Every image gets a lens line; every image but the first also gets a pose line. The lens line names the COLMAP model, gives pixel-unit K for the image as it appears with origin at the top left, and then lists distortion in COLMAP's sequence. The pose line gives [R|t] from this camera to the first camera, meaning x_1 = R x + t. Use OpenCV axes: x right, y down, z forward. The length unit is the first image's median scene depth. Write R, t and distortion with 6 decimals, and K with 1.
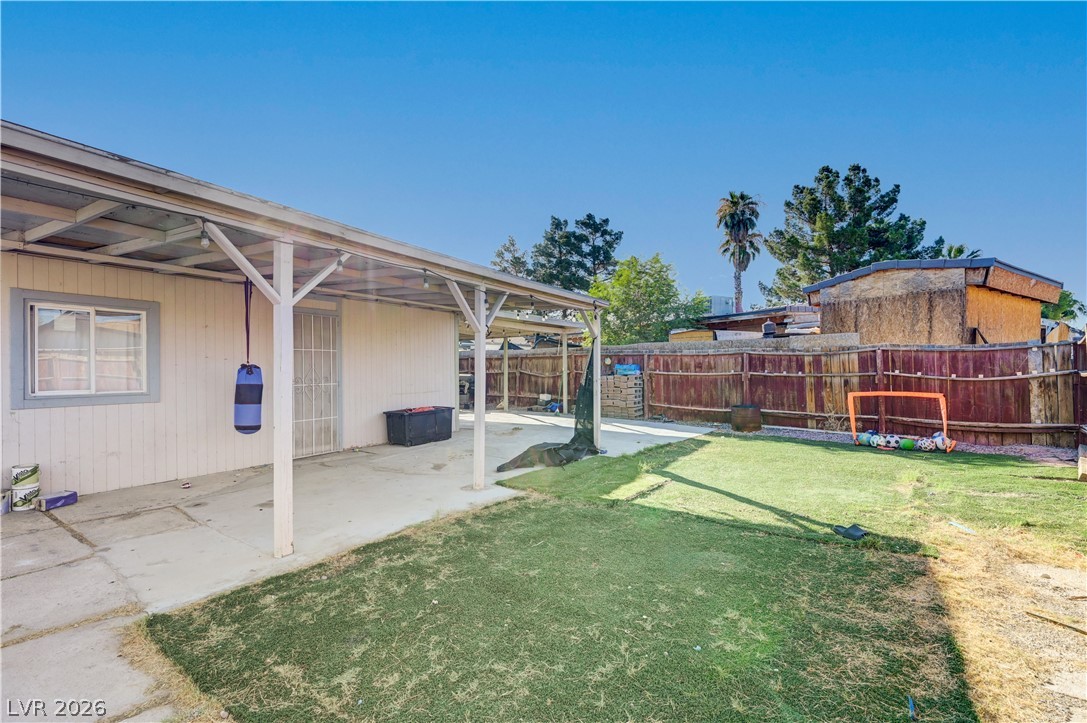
lens RADIAL K [[486.9, 0, 544.1], [0, 486.9, 367.9], [0, 0, 1]] dist [0.002317, 0.001295]
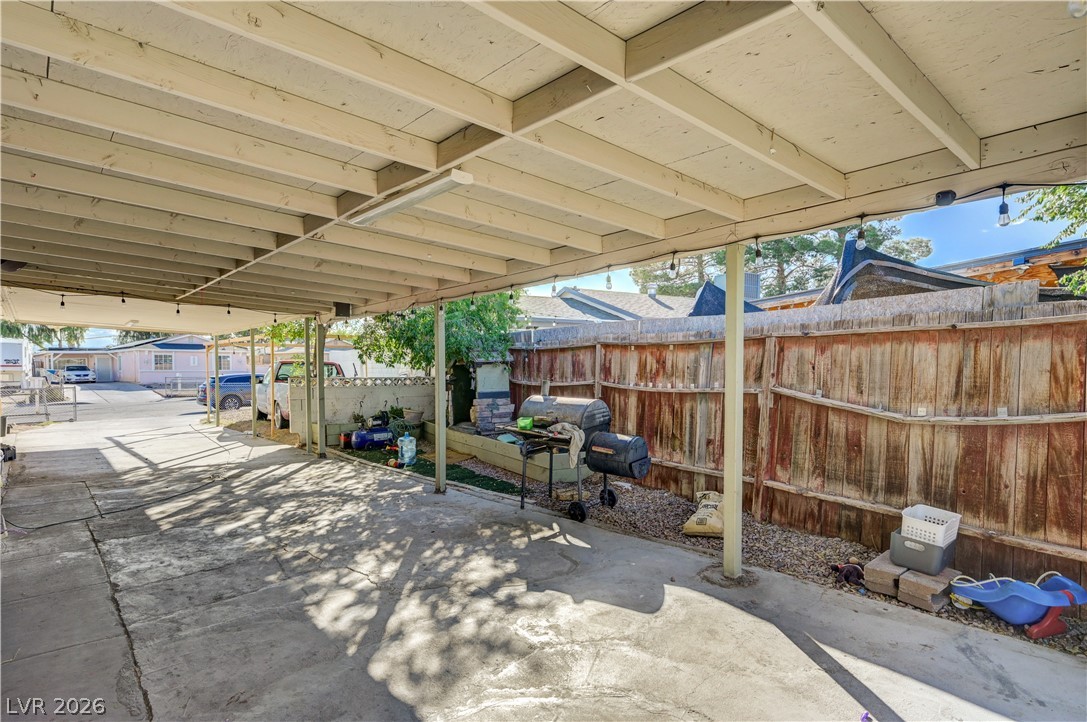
lens RADIAL K [[593.7, 0, 548.8], [0, 593.7, 364.1], [0, 0, 1]] dist [0.029970, 0.001015]
pose [[0.959100, 0.000017, -0.283069, -0.130349], [0.000878, 0.999995, 0.003036, -0.015021], [0.283067, -0.003160, 0.959095, 1.132756]]
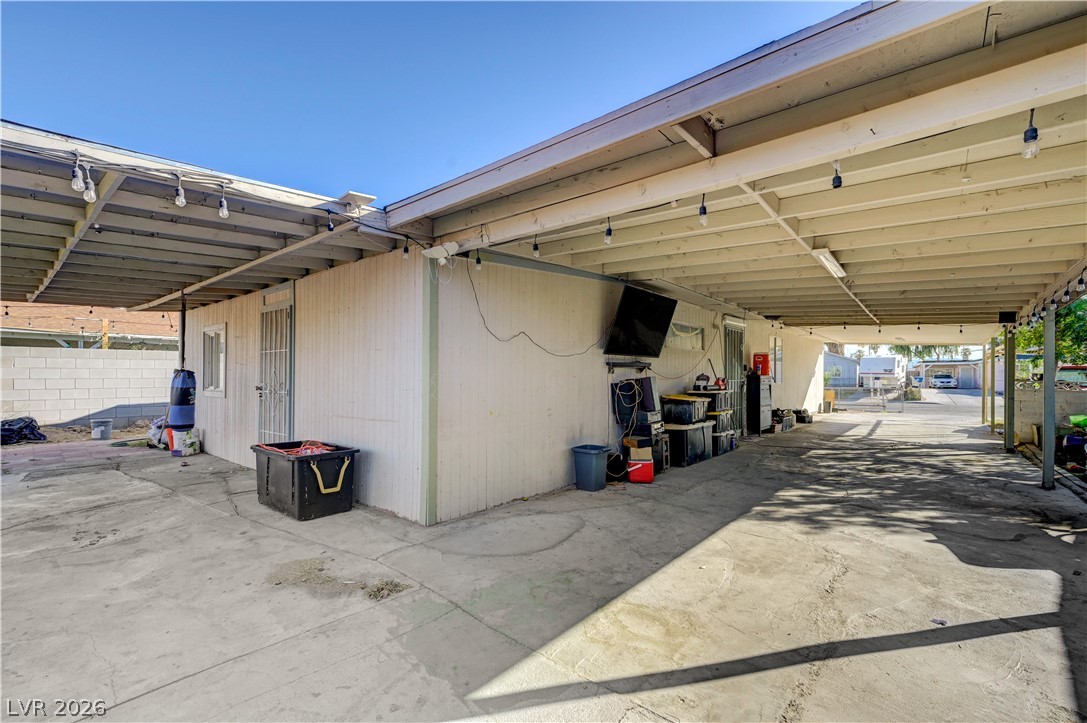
lens RADIAL K [[486.9, 0, 537.8], [0, 486.9, 367.8], [0, 0, 1]] dist [0.002317, 0.001295]
pose [[-0.111200, -0.010862, -0.993739, 0.240501], [-0.000325, 0.999941, -0.010894, 0.000141], [0.993798, -0.000888, -0.111197, 1.230746]]
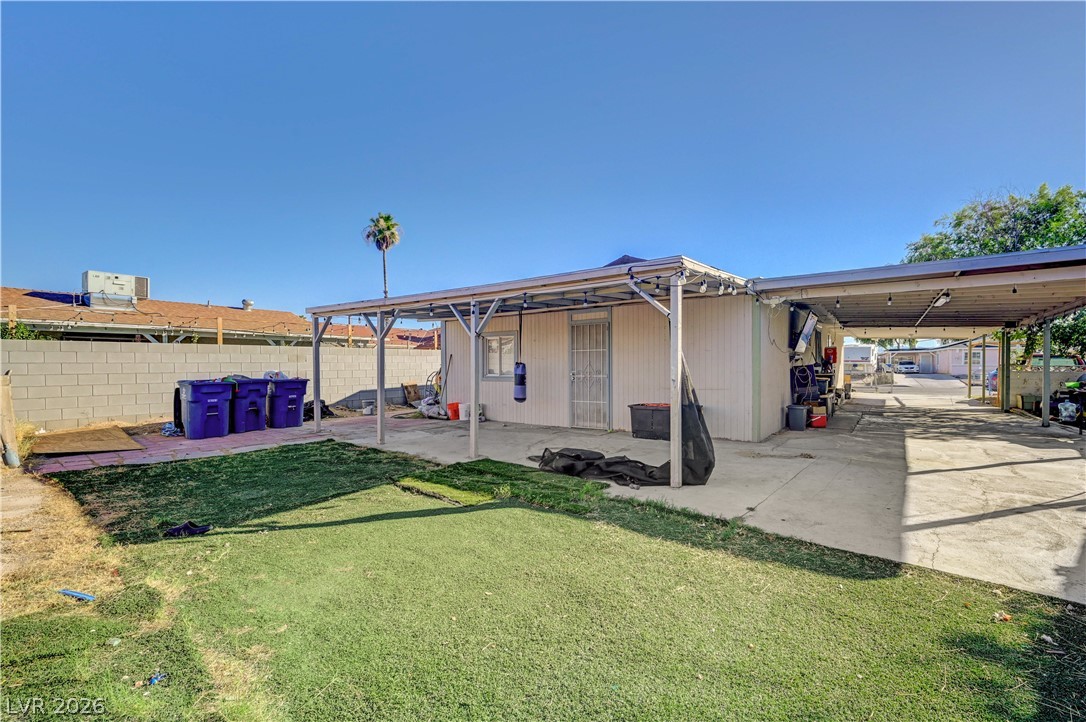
lens RADIAL K [[486.4, 0, 541.4], [0, 486.4, 363.3], [0, 0, 1]] dist [0.002317, 0.001295]
pose [[-0.039814, 0.001157, -0.999206, 0.674054], [0.007817, 0.999969, 0.000847, -0.003025], [0.999177, -0.007777, -0.039822, 0.733842]]
